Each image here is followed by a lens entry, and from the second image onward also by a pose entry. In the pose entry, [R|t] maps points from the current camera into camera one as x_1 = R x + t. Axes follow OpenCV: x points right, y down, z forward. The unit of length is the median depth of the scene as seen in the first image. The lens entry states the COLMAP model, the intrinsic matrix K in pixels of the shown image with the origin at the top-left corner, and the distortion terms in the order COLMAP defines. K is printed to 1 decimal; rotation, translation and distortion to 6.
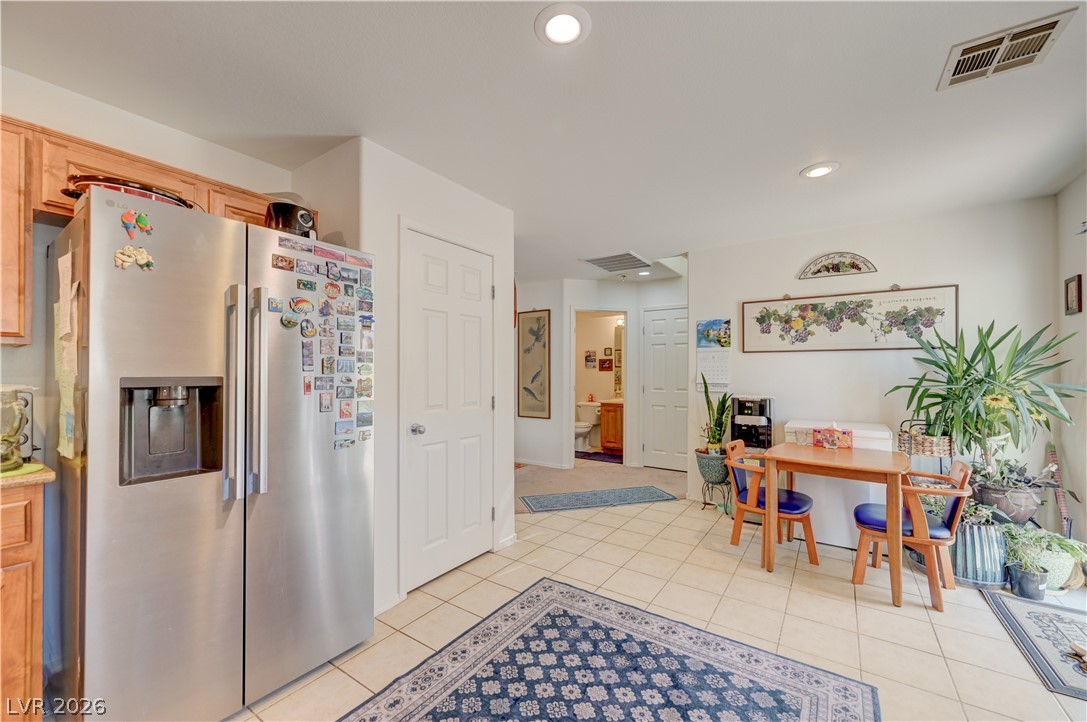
lens RADIAL K [[426.3, 0, 547.8], [0, 426.3, 368.2], [0, 0, 1]] dist [0.000053, 0.000067]
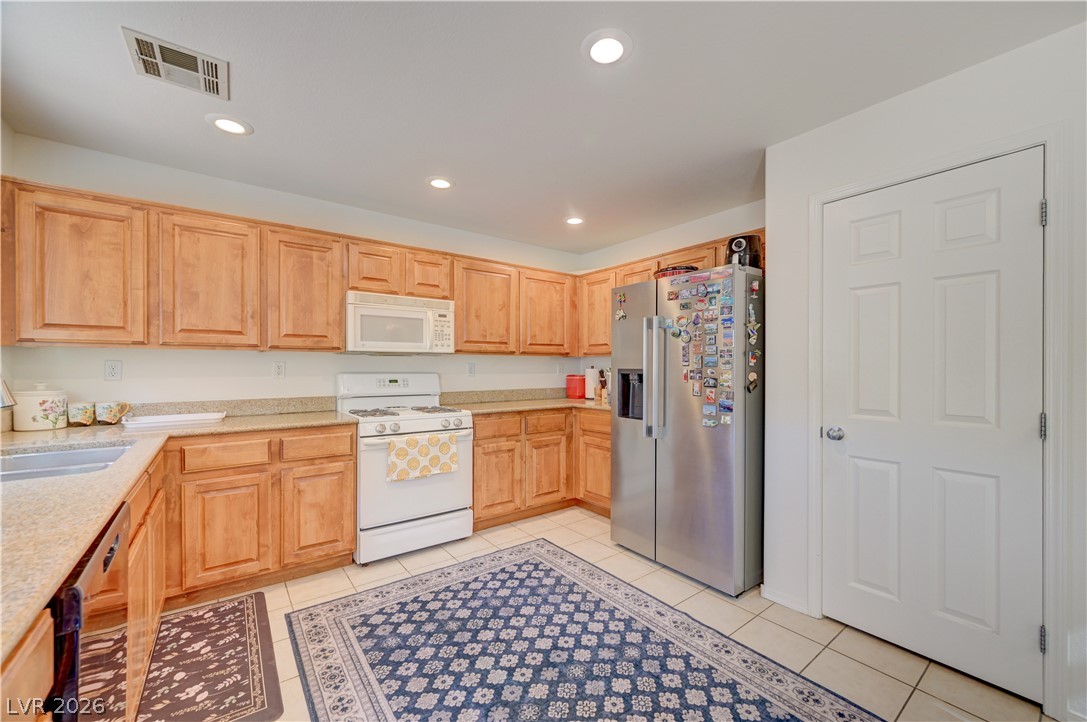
lens RADIAL K [[430.1, 0, 551.1], [0, 430.1, 368.6], [0, 0, 1]] dist [-0.003022, -0.000090]
pose [[-0.308818, 0.001935, -0.951119, 0.449820], [0.006033, 0.999982, 0.000076, 0.006265], [0.951102, -0.005715, -0.308824, 0.479491]]
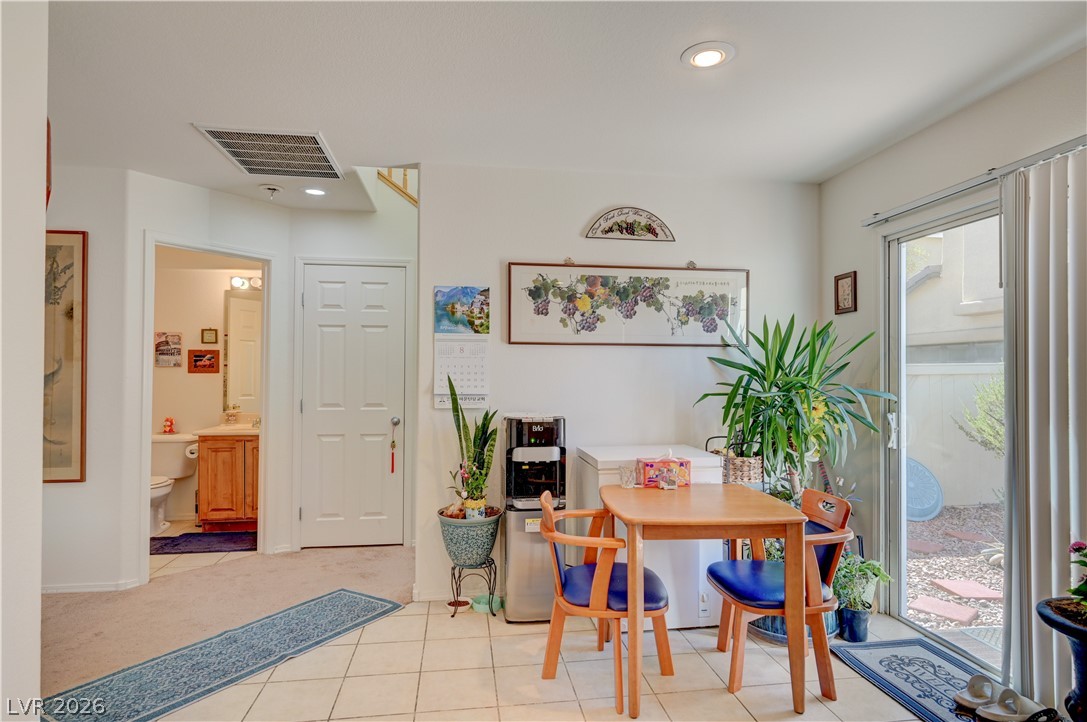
lens RADIAL K [[594.7, 0, 549.4], [0, 594.7, 367.5], [0, 0, 1]] dist [-0.002518, 0.000392]
pose [[0.736043, 0.010019, 0.676860, -0.088439], [-0.007414, 0.999950, -0.006739, 0.003466], [-0.676894, -0.000058, 0.736081, 0.352631]]
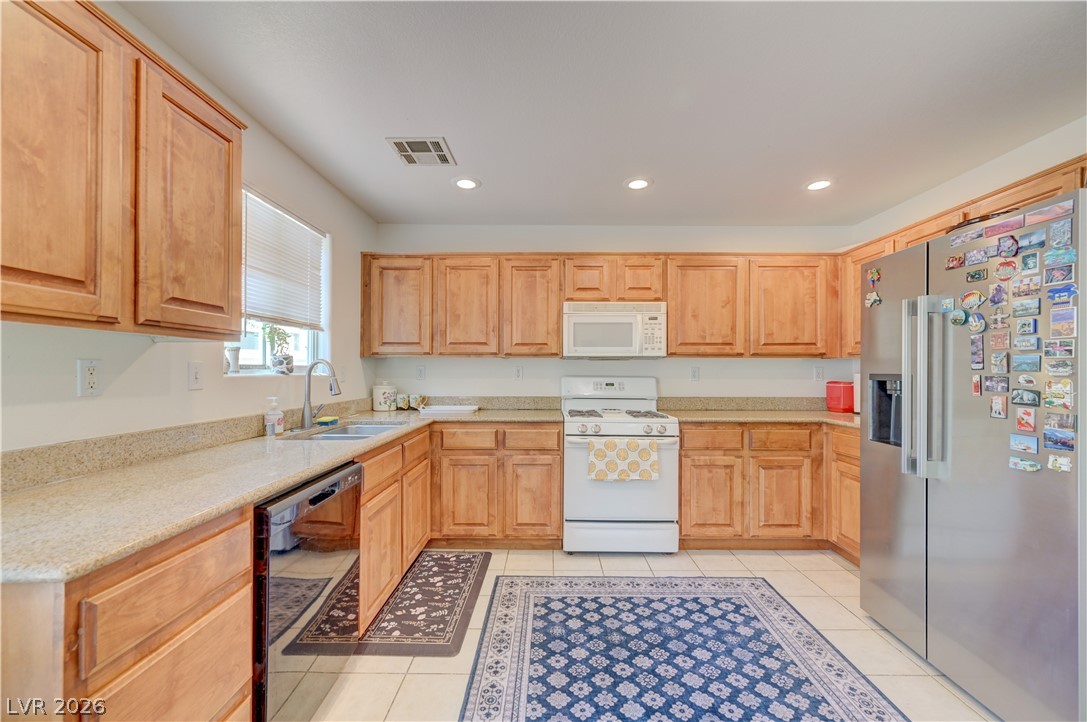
lens RADIAL K [[429.8, 0, 548.3], [0, 429.8, 369.1], [0, 0, 1]] dist [-0.001853, -0.000010]
pose [[-0.827714, -0.005783, -0.561120, 0.333994], [0.000312, 0.999942, -0.010766, 0.007077], [0.561150, -0.009086, -0.827664, 0.586581]]
